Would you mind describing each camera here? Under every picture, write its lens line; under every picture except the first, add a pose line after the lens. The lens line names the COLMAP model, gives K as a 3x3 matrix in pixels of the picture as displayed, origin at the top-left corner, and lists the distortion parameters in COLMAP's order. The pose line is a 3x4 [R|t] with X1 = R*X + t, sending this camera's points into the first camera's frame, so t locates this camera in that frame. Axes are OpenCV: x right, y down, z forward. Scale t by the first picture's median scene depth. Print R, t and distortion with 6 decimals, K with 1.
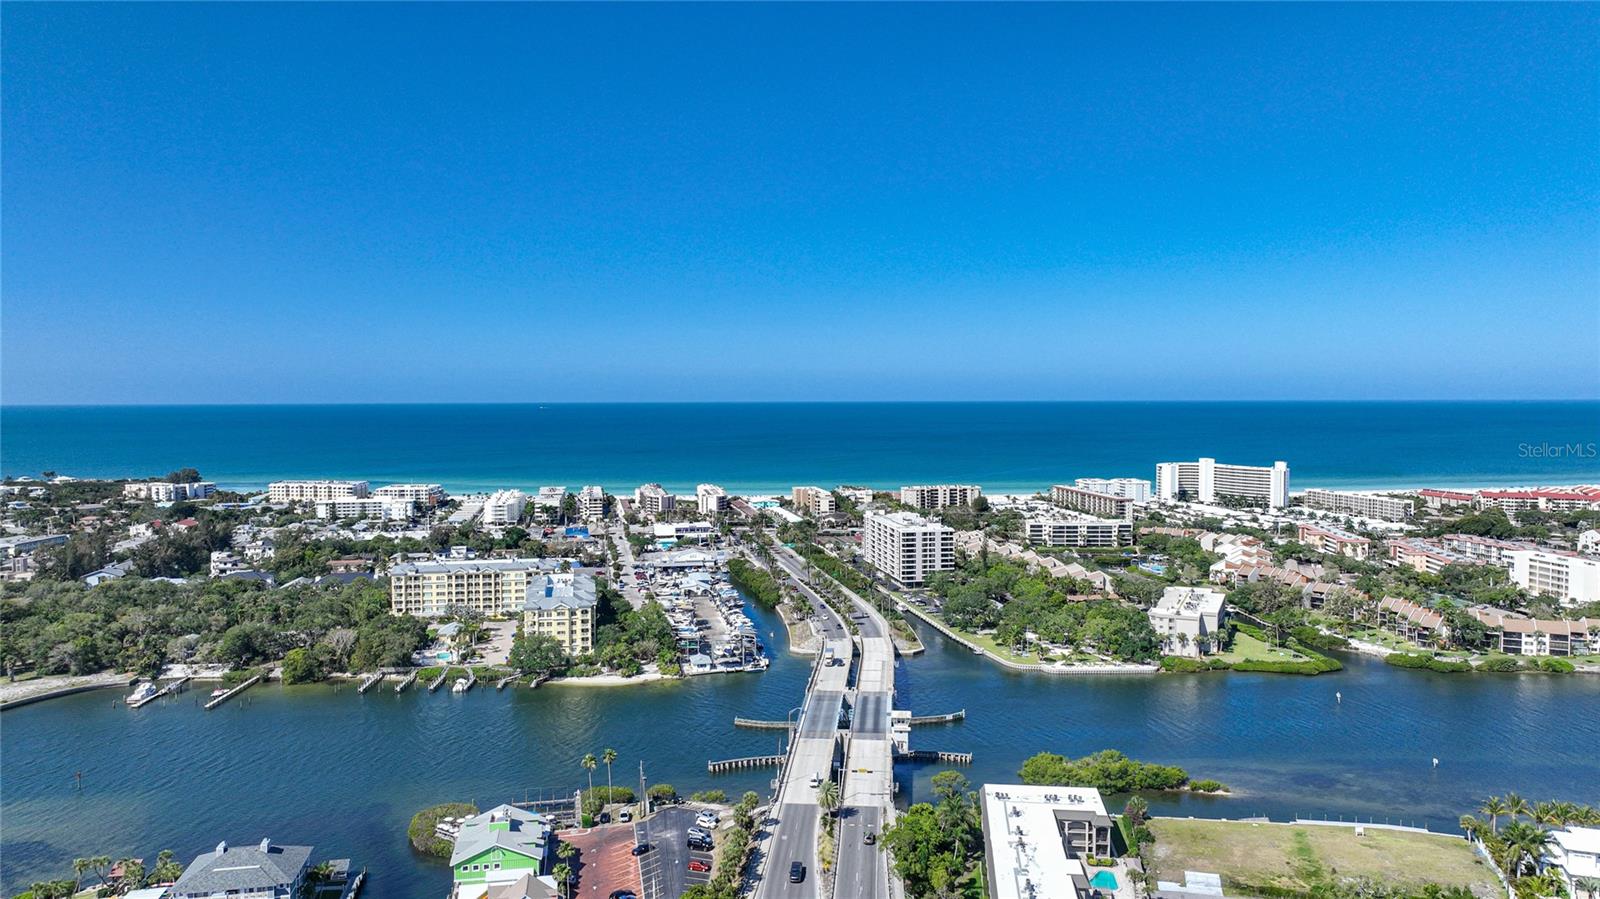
lens RADIAL K [[1122.5, 0, 801.4], [0, 1122.5, 445.7], [0, 0, 1]] dist [0.003294, 0.007034]
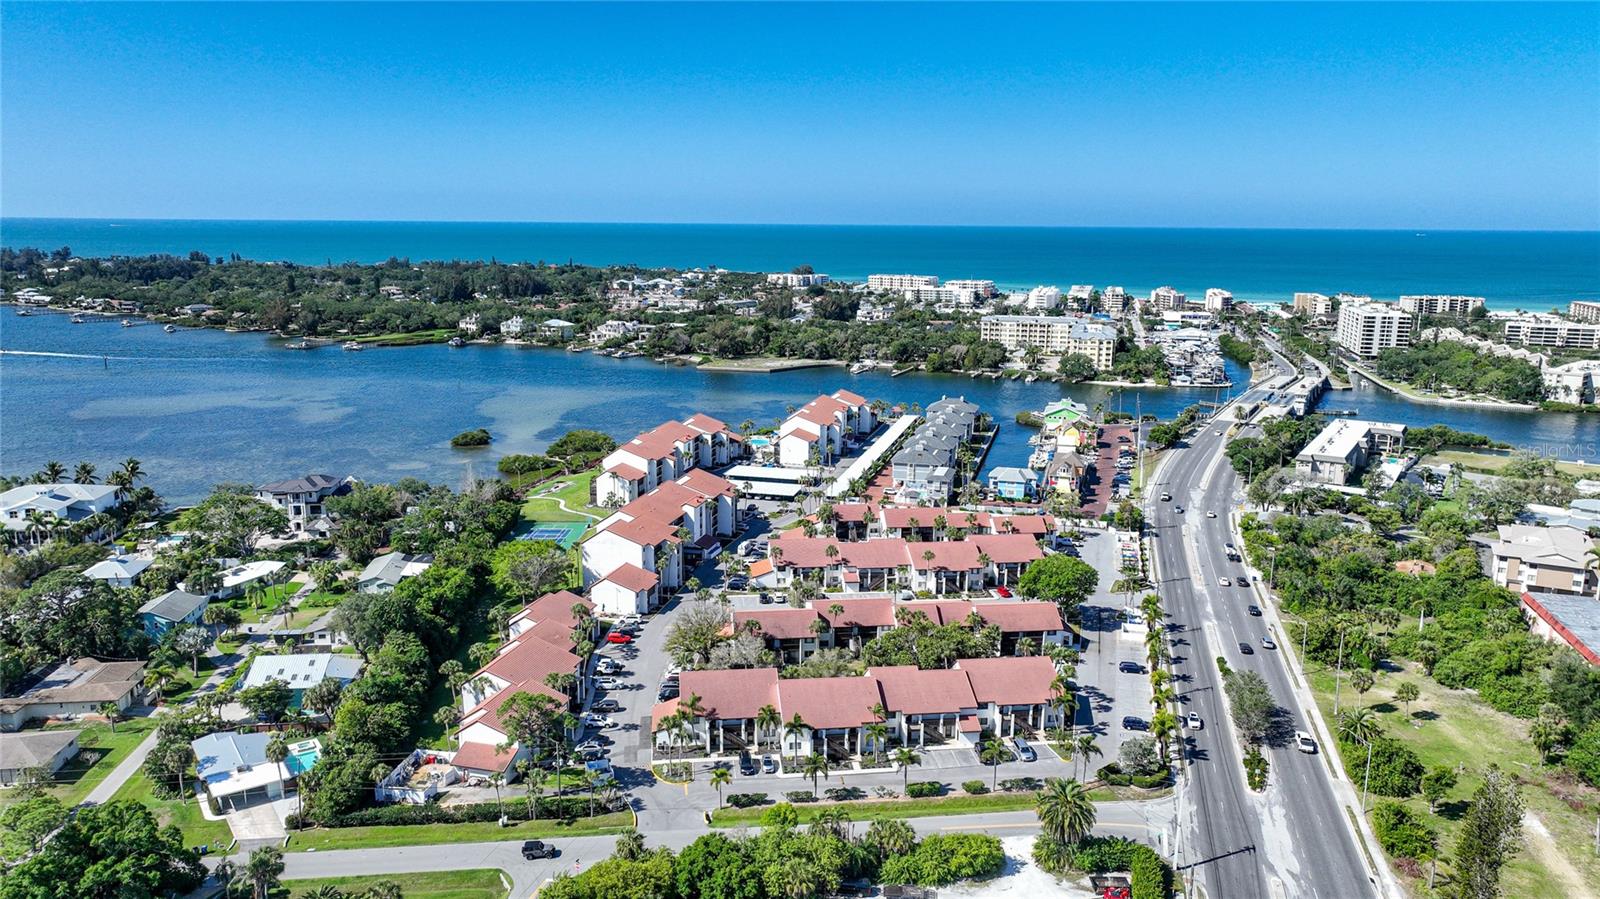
lens RADIAL K [[1122.5, 0, 801.4], [0, 1122.5, 445.7], [0, 0, 1]] dist [0.003294, 0.007034]
pose [[0.899165, 0.096904, -0.426745, 0.073969], [-0.030351, 0.986635, 0.160092, 0.037961], [0.436556, -0.130997, 0.890089, -0.427210]]
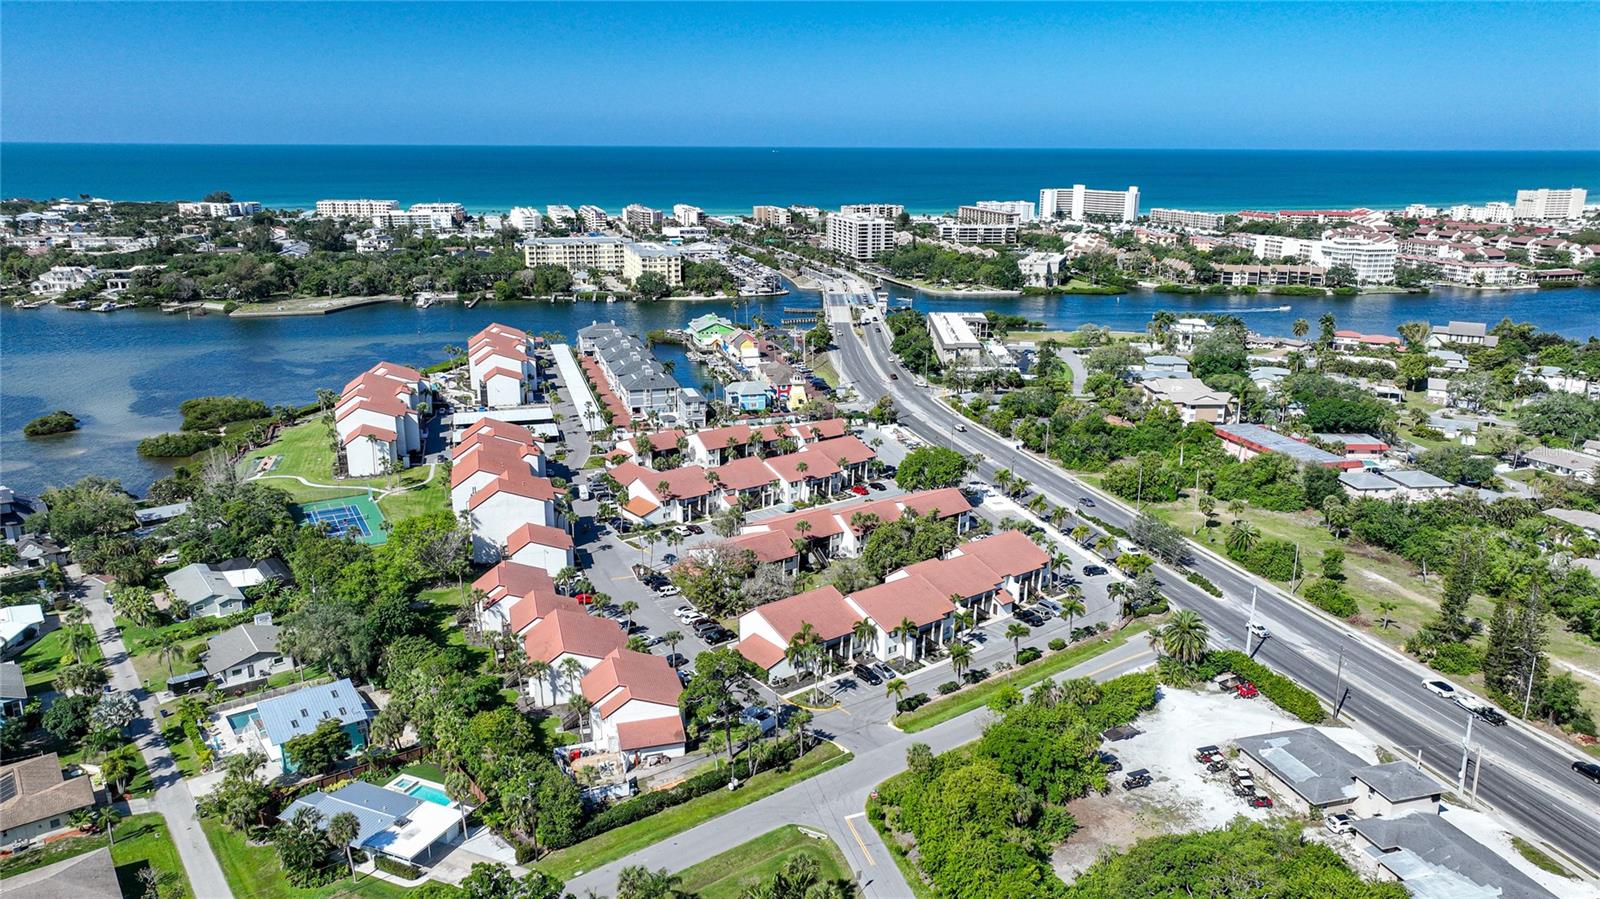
lens RADIAL K [[1122.5, 0, 801.4], [0, 1122.5, 445.7], [0, 0, 1]] dist [0.003294, 0.007034]
pose [[0.996155, -0.014382, 0.086416, -0.113332], [-0.004856, 0.975849, 0.218393, 0.040343], [-0.087470, -0.217973, 0.972027, -0.467067]]
